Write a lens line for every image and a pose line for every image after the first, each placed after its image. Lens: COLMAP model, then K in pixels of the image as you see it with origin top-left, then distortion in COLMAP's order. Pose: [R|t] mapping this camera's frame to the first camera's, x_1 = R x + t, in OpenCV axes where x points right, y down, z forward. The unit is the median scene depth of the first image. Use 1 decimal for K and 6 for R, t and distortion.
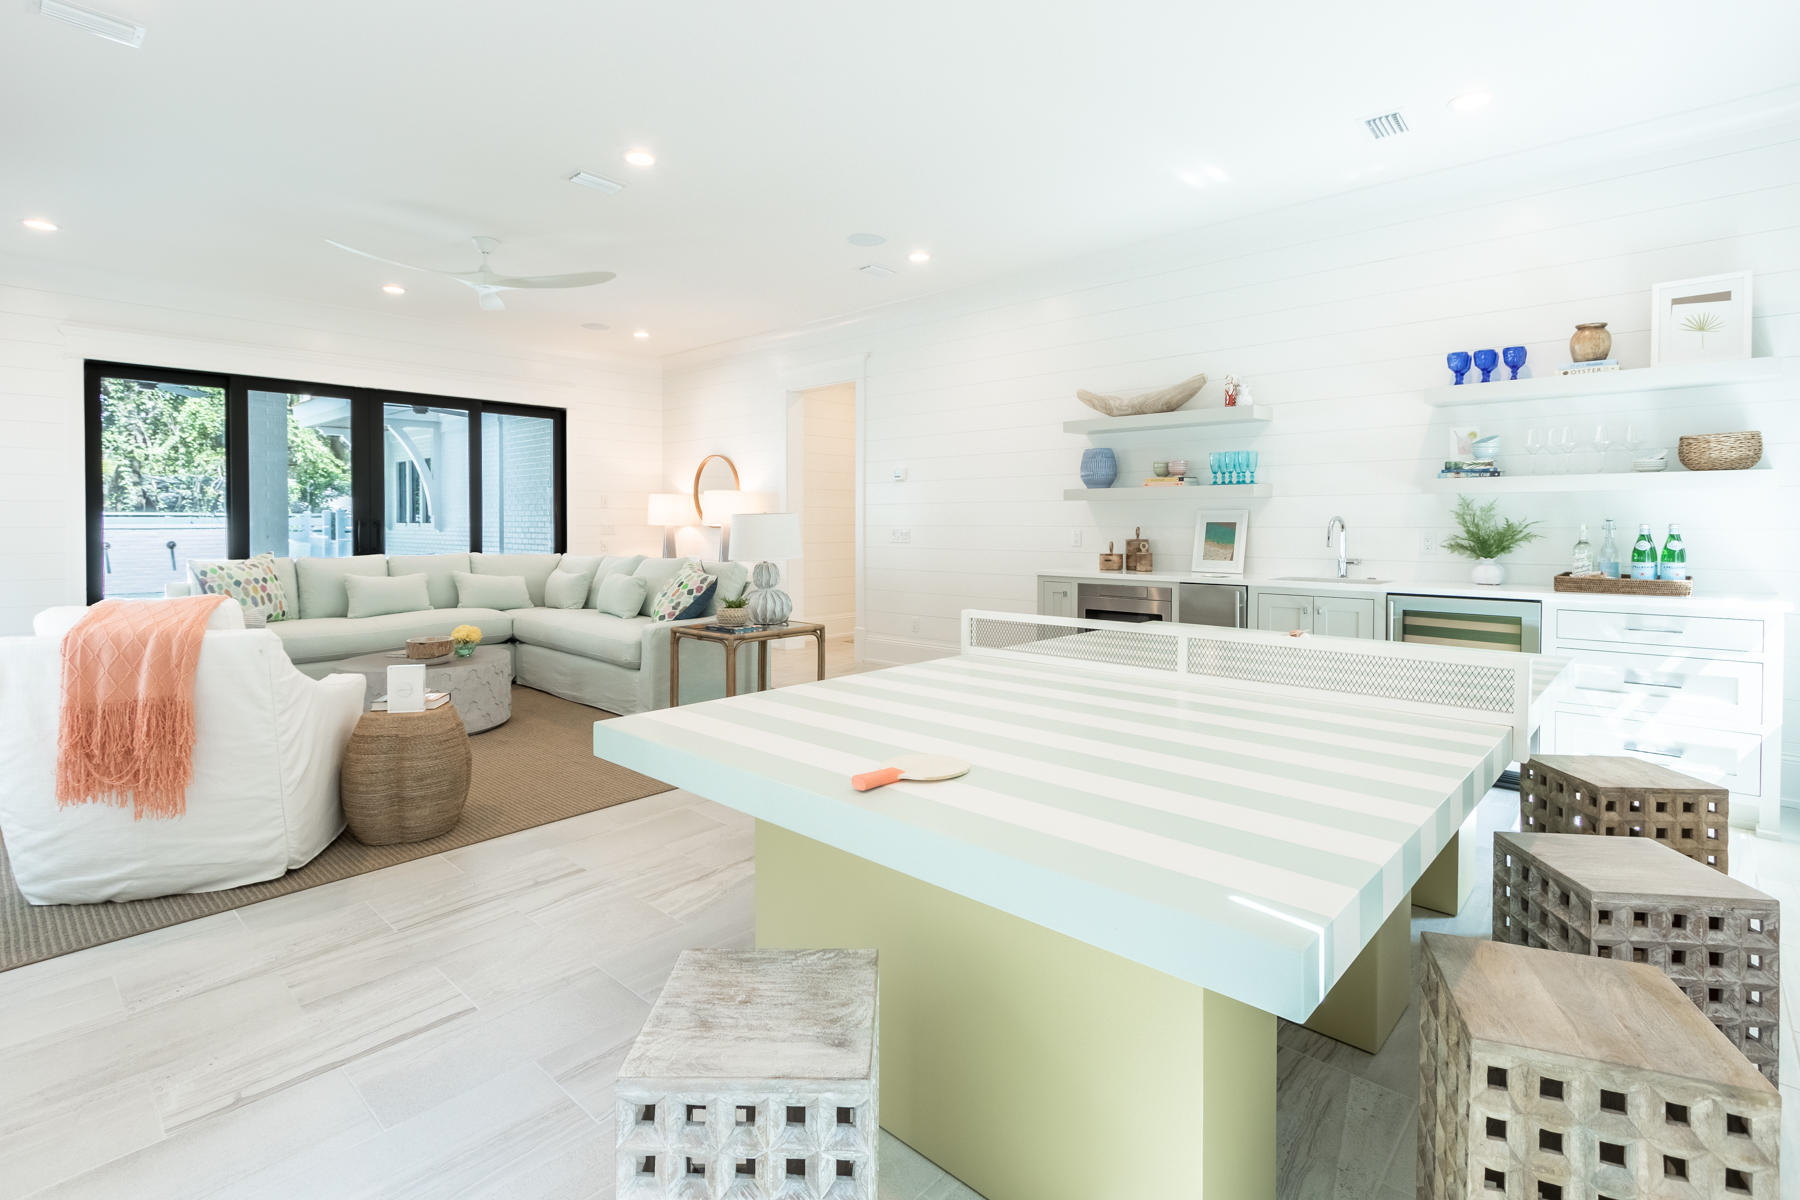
lens RADIAL K [[842.8, 0, 893.9], [0, 842.8, 536.9], [0, 0, 1]] dist [-0.000531, -0.000221]
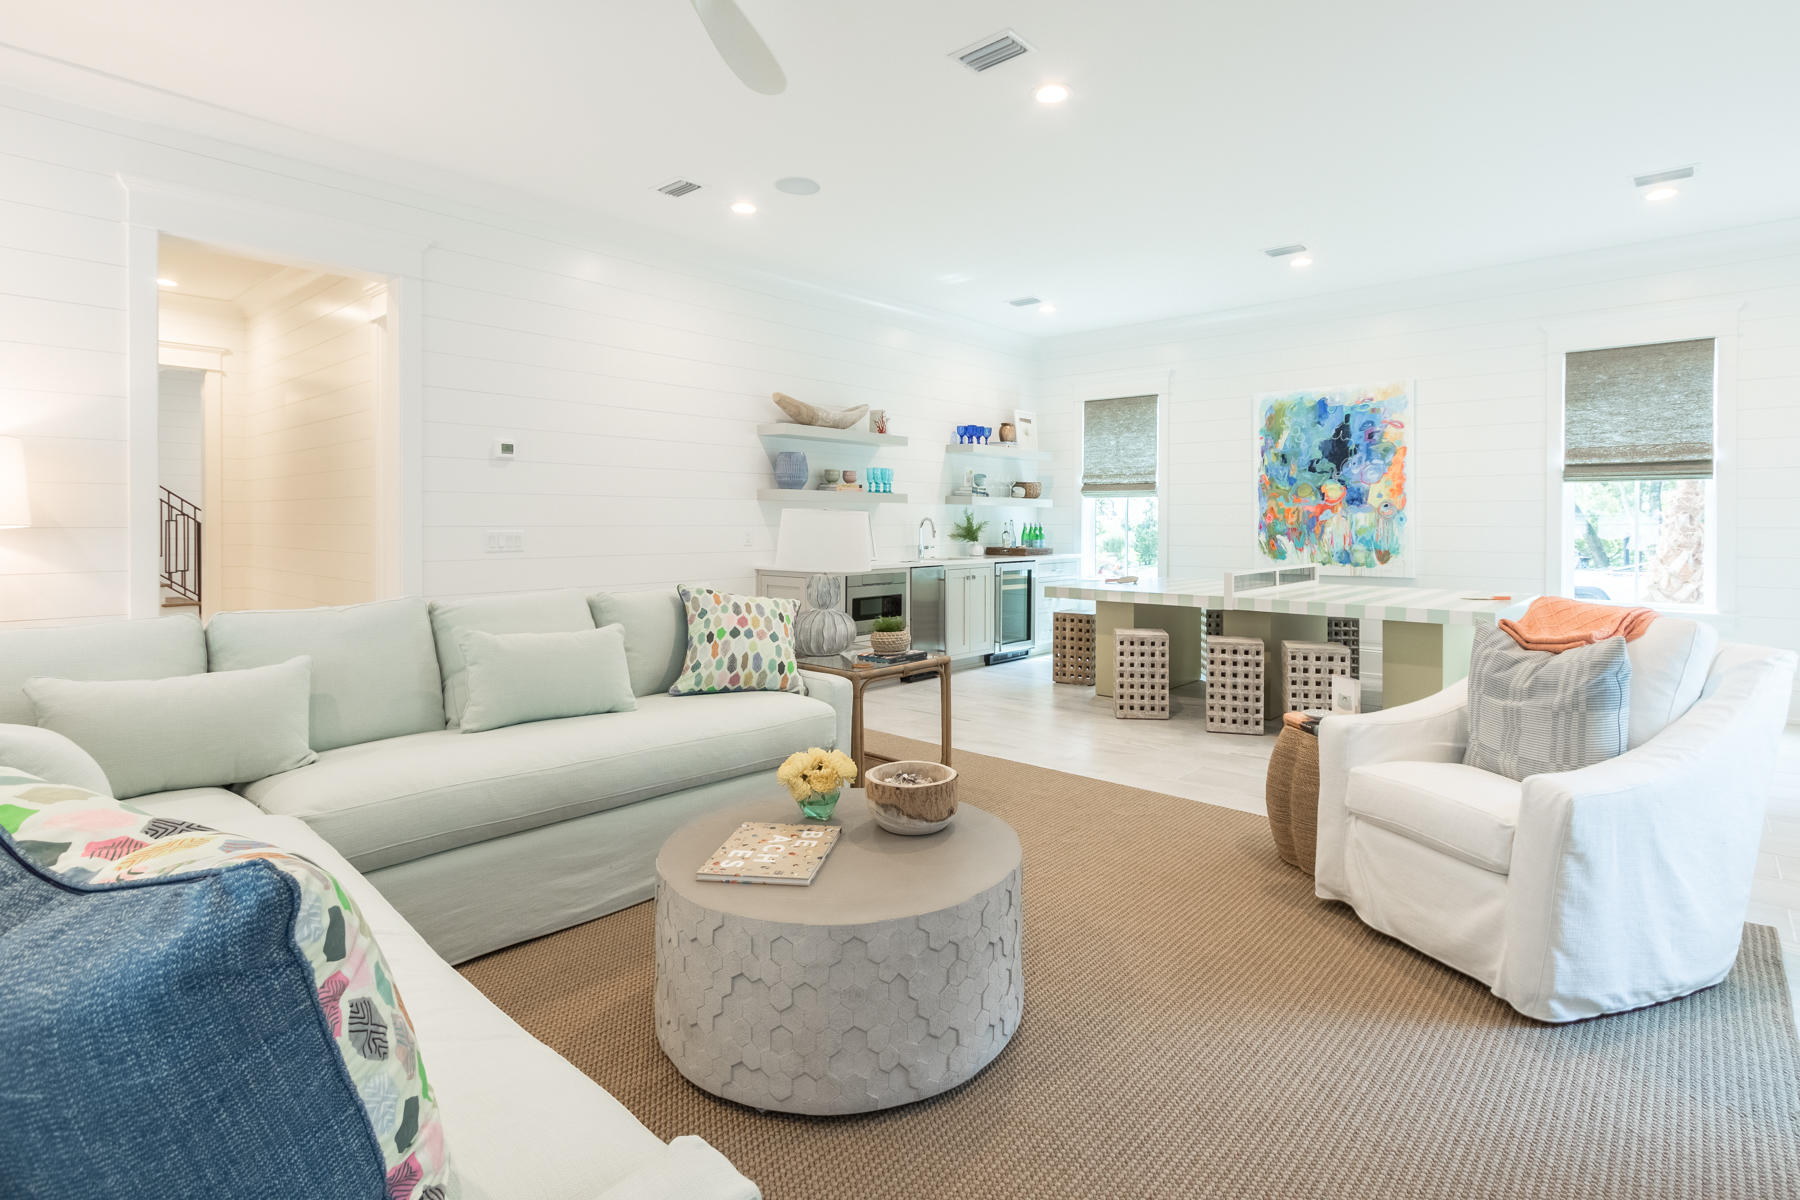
lens RADIAL K [[883.6, 0, 947.6], [0, 883.6, 527.5], [0, 0, 1]] dist [0.002441, 0.000436]
pose [[-0.050019, -0.008478, 0.998712, -1.136773], [0.013104, 0.999872, 0.009145, -0.021940], [-0.998662, 0.013544, -0.049902, 1.111530]]
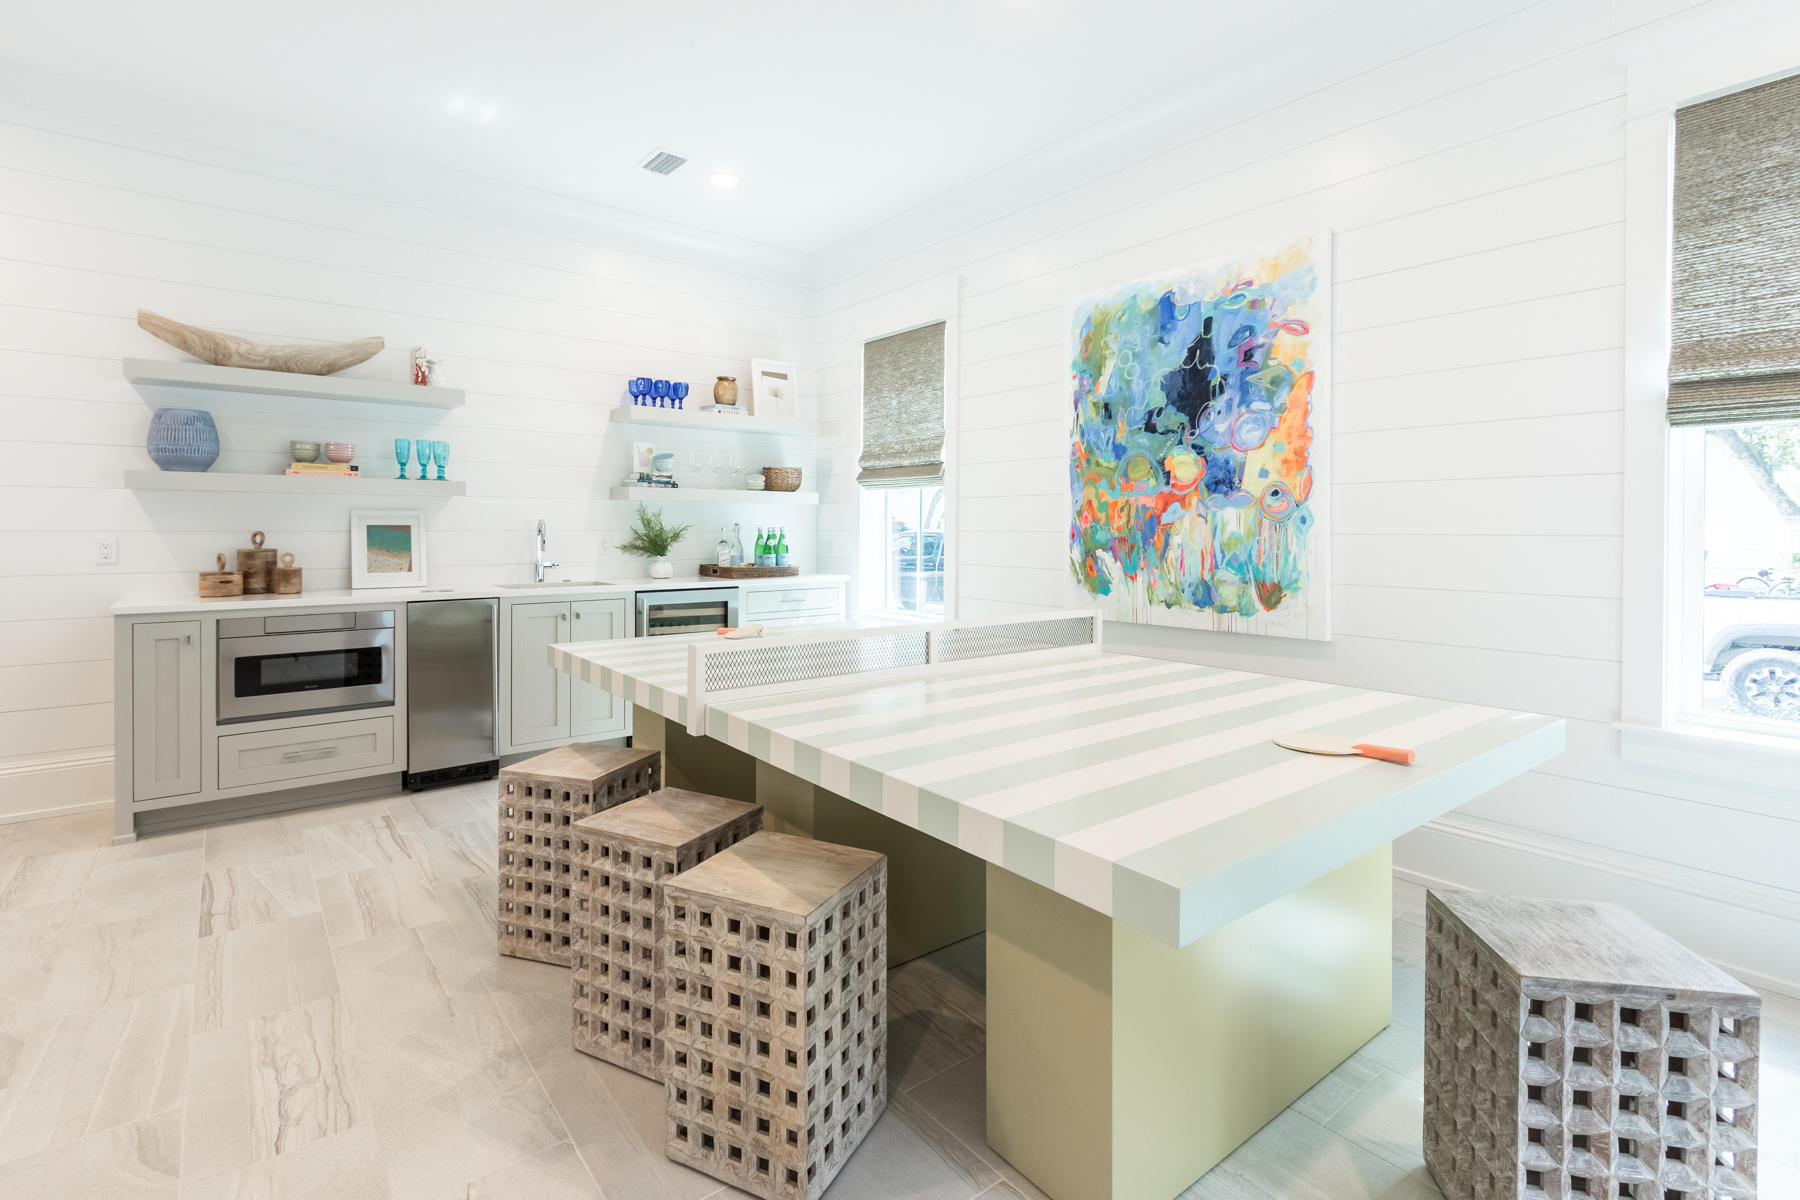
lens RADIAL K [[842.8, 0, 893.9], [0, 842.8, 536.9], [0, 0, 1]] dist [-0.000531, -0.000221]
pose [[0.157691, -0.012268, 0.987412, -0.397918], [0.012881, 0.999863, 0.010366, -0.009574], [-0.987404, 0.011084, 0.157828, 0.471989]]
